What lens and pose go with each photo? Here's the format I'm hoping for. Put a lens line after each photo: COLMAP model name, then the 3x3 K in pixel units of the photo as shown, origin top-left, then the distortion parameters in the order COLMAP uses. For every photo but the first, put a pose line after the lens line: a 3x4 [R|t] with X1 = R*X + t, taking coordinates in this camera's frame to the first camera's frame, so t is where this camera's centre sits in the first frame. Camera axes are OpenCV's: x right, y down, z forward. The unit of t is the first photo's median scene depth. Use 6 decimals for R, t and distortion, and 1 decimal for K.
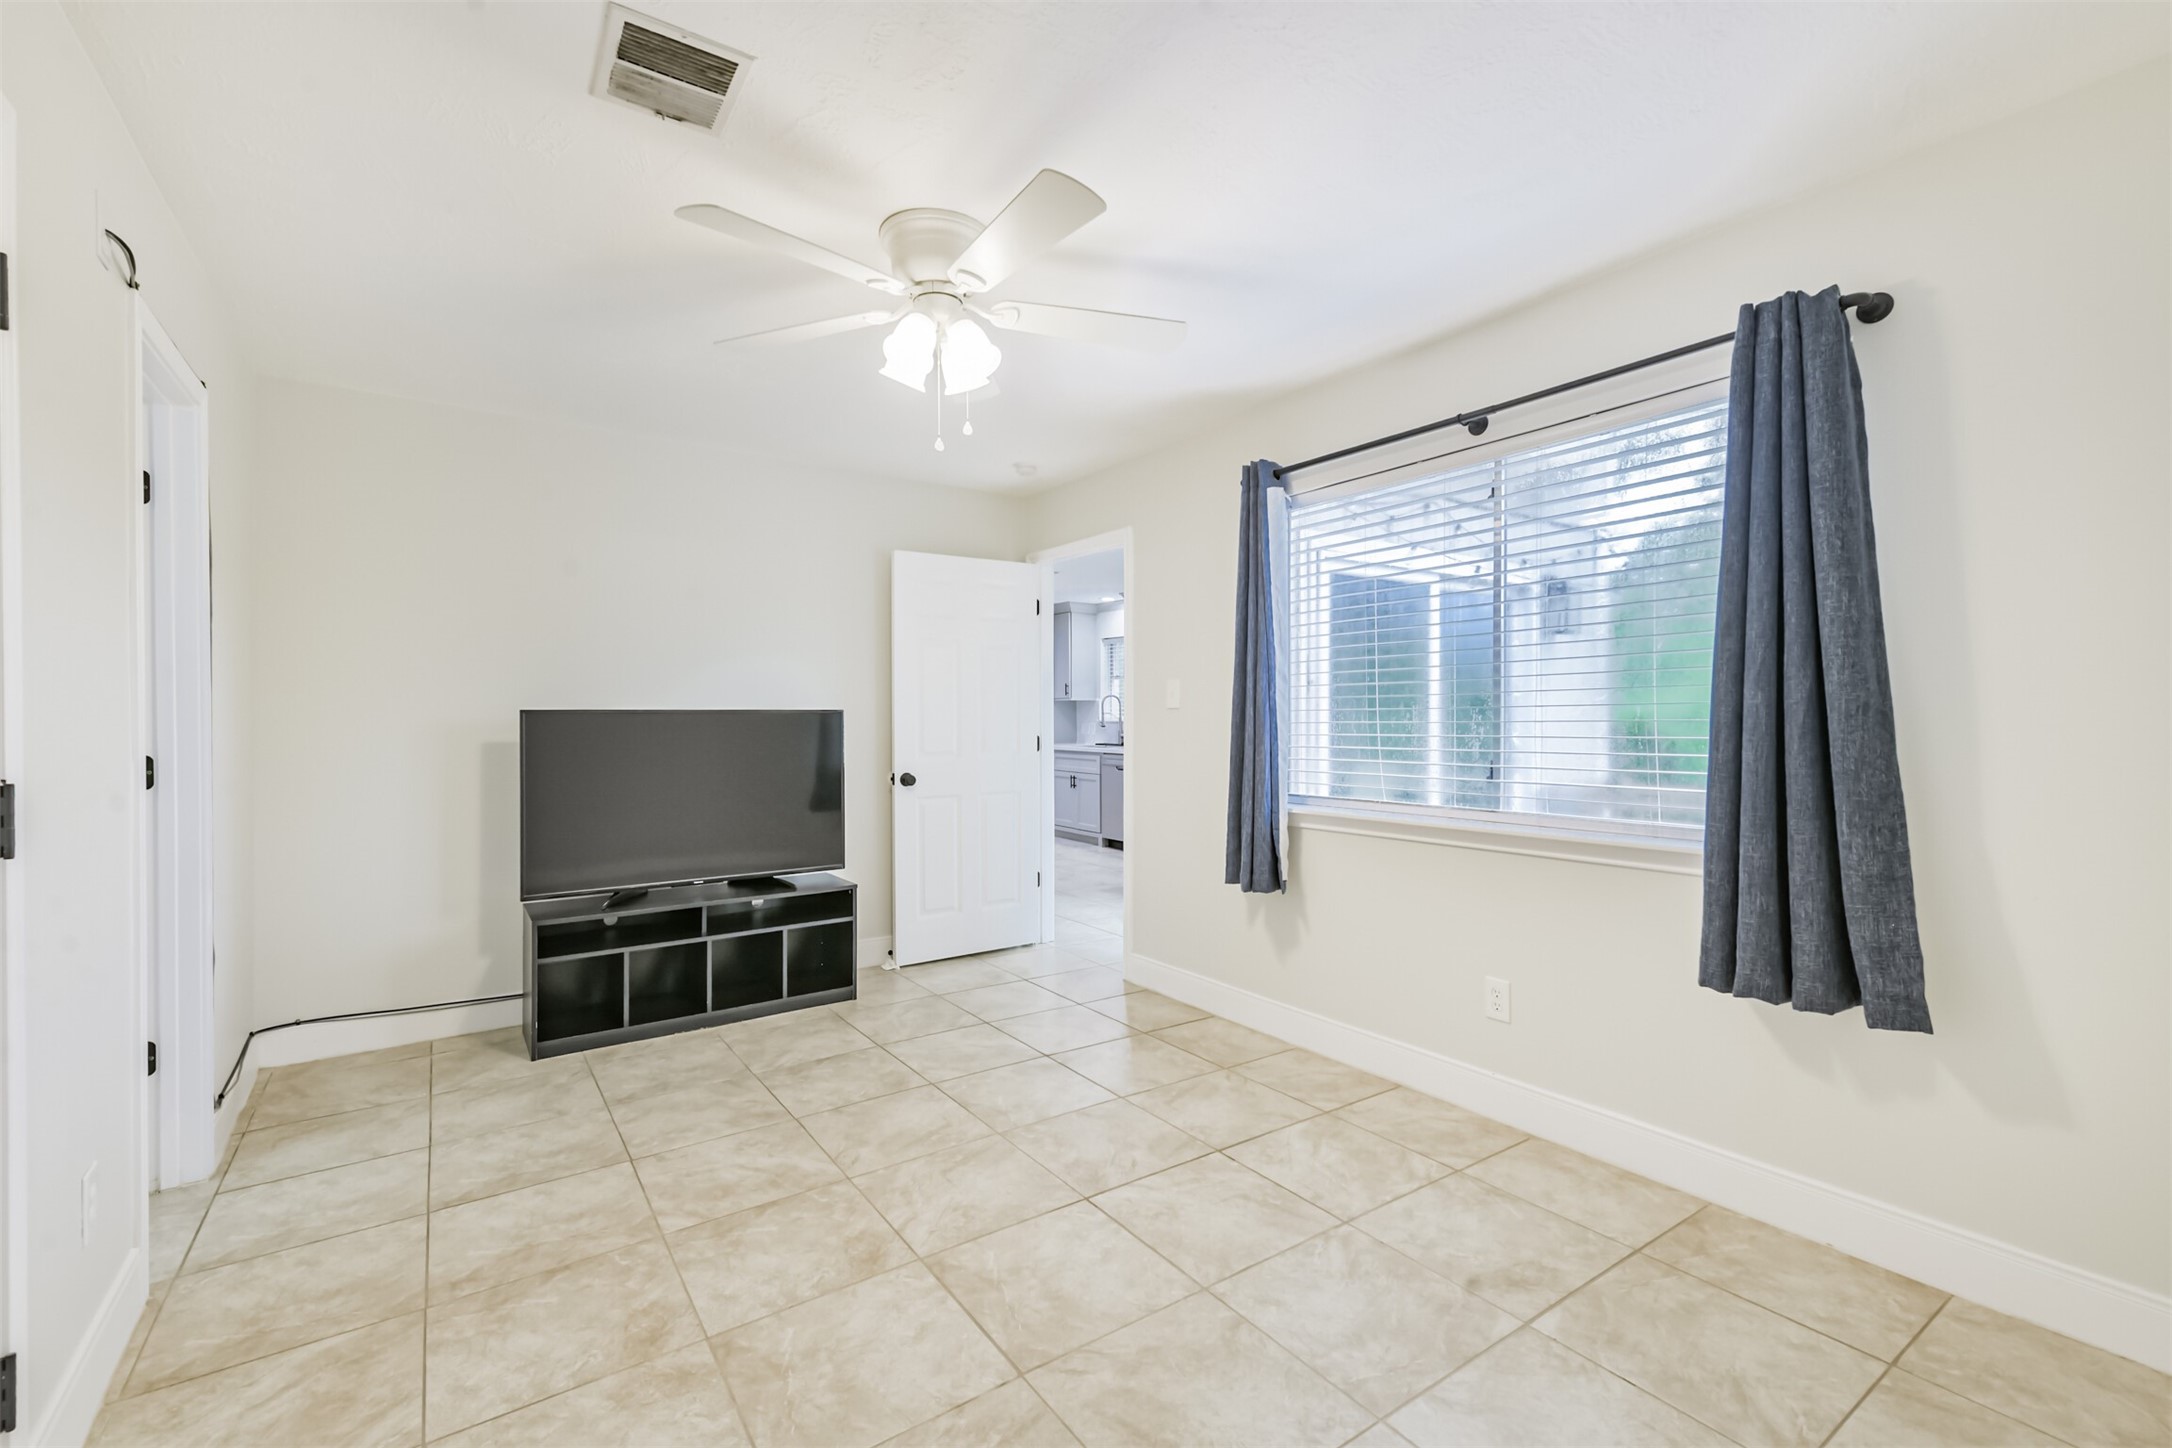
lens RADIAL K [[923.7, 0, 1091.3], [0, 923.7, 733.1], [0, 0, 1]] dist [0.023434, -0.007355]
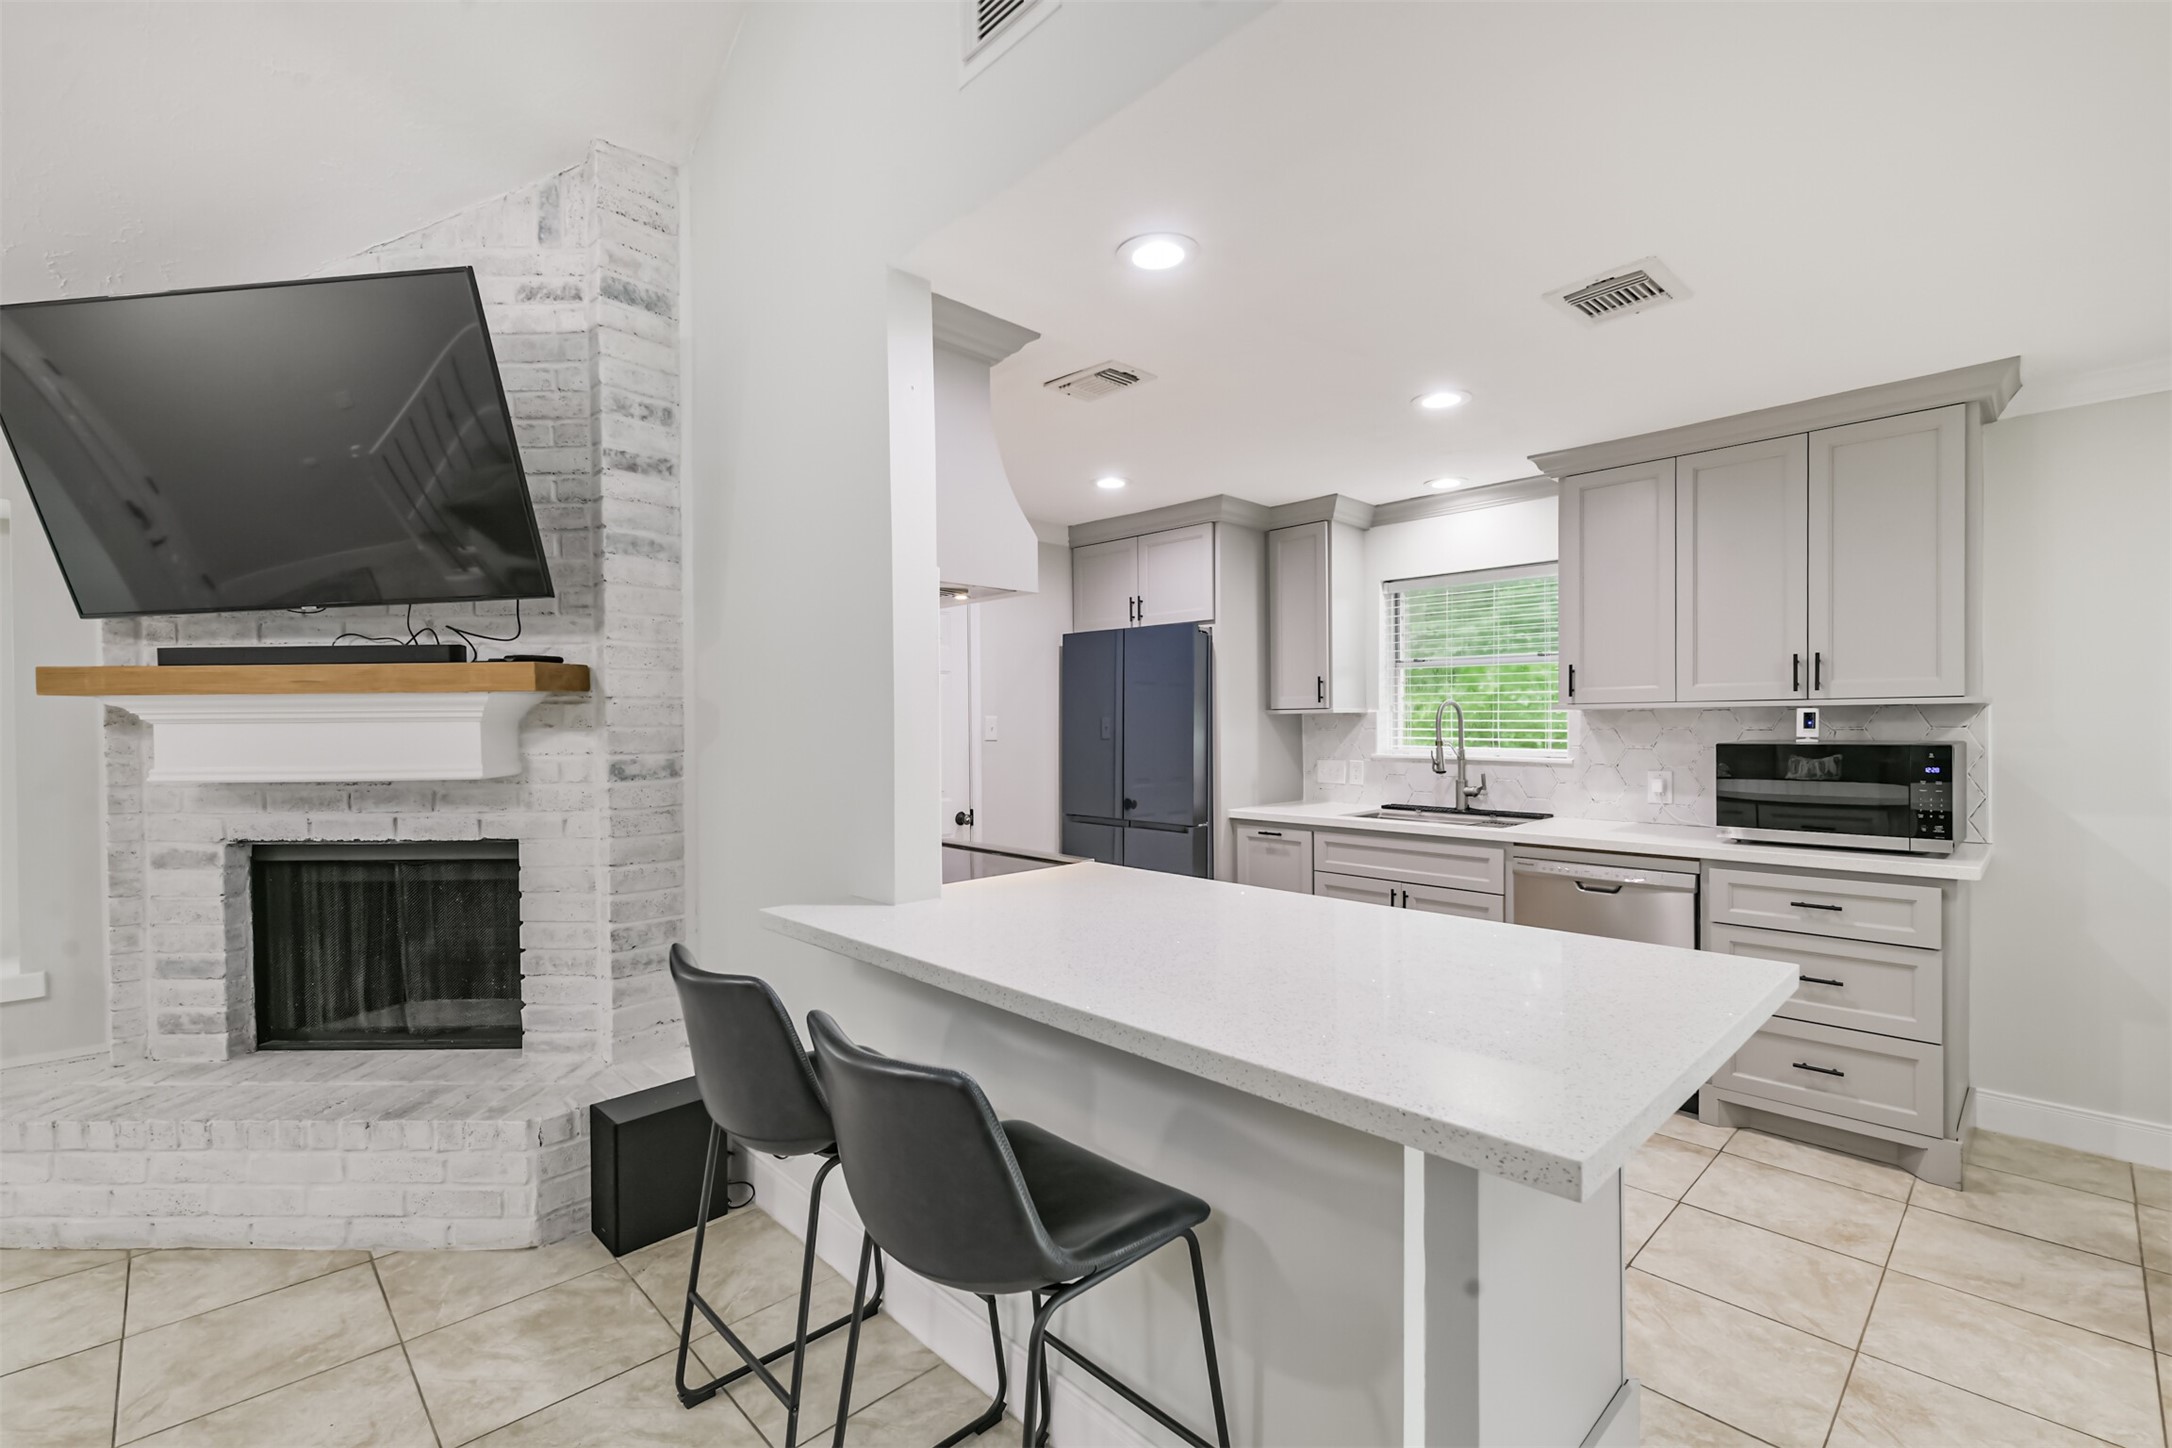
lens RADIAL K [[941.4, 0, 1091.3], [0, 941.4, 734.2], [0, 0, 1]] dist [0.018661, -0.009046]
pose [[0.986914, -0.009294, 0.160979, -0.219805], [0.010471, 0.999924, -0.006466, -0.023520], [-0.160907, 0.008067, 0.986937, 0.570431]]
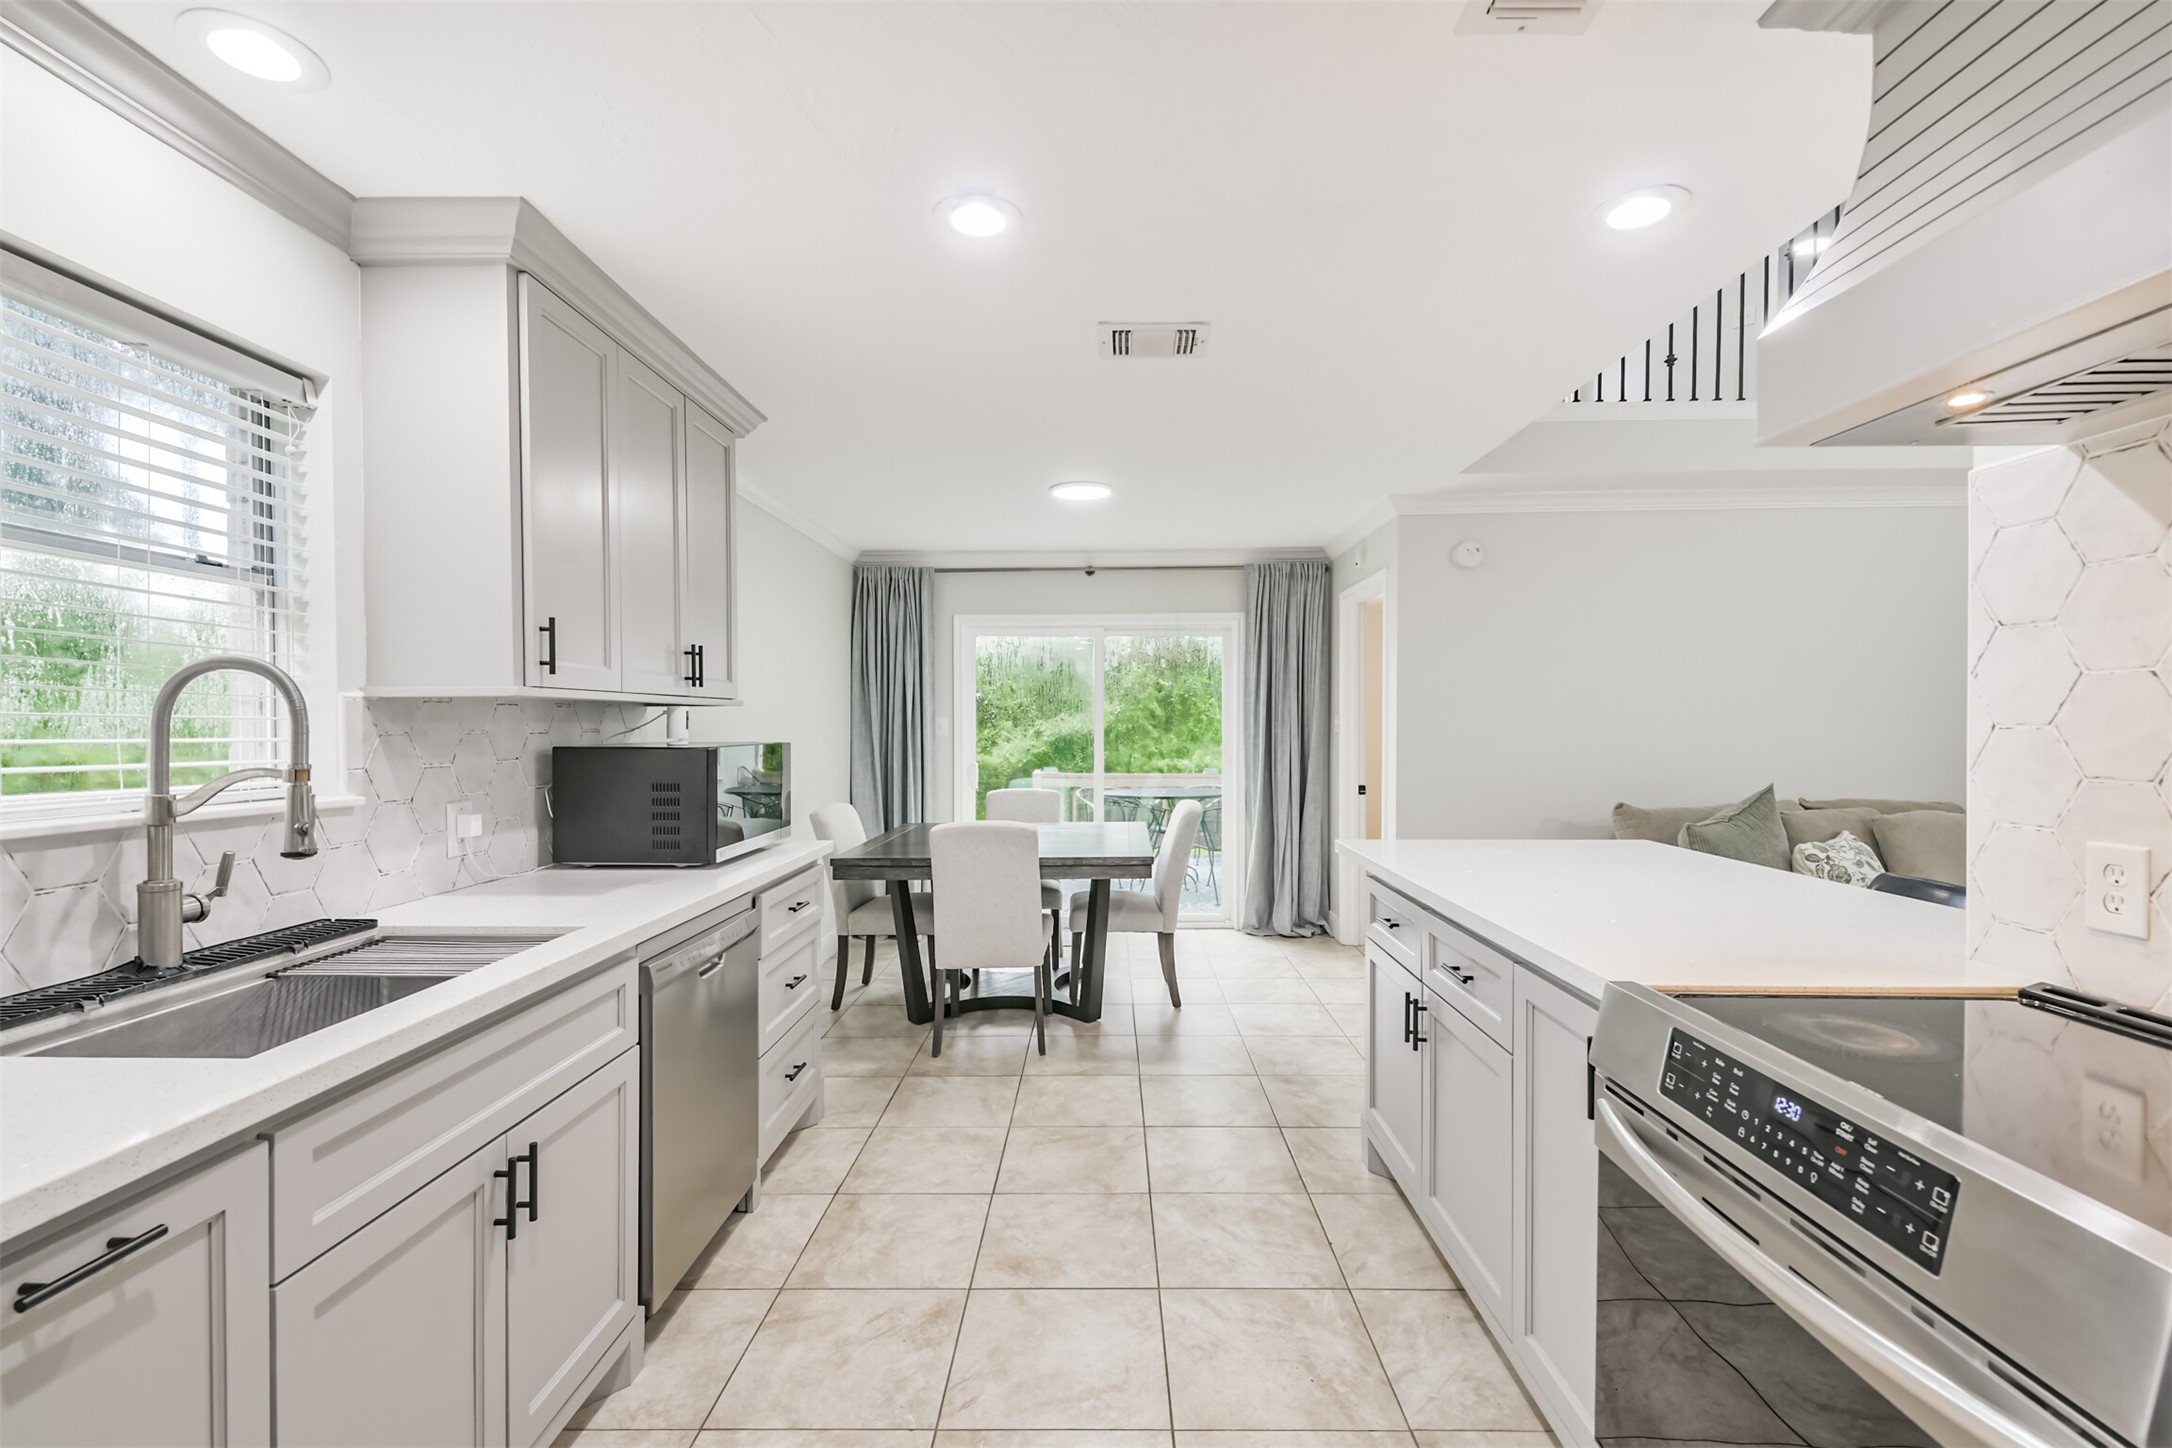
lens RADIAL K [[941.4, 0, 1091.3], [0, 941.4, 734.2], [0, 0, 1]] dist [0.018661, -0.009046]
pose [[-0.811664, -0.002143, 0.584121, -0.191766], [0.016469, 0.999512, 0.026550, -0.029319], [-0.583892, 0.031170, -0.811232, 1.032637]]
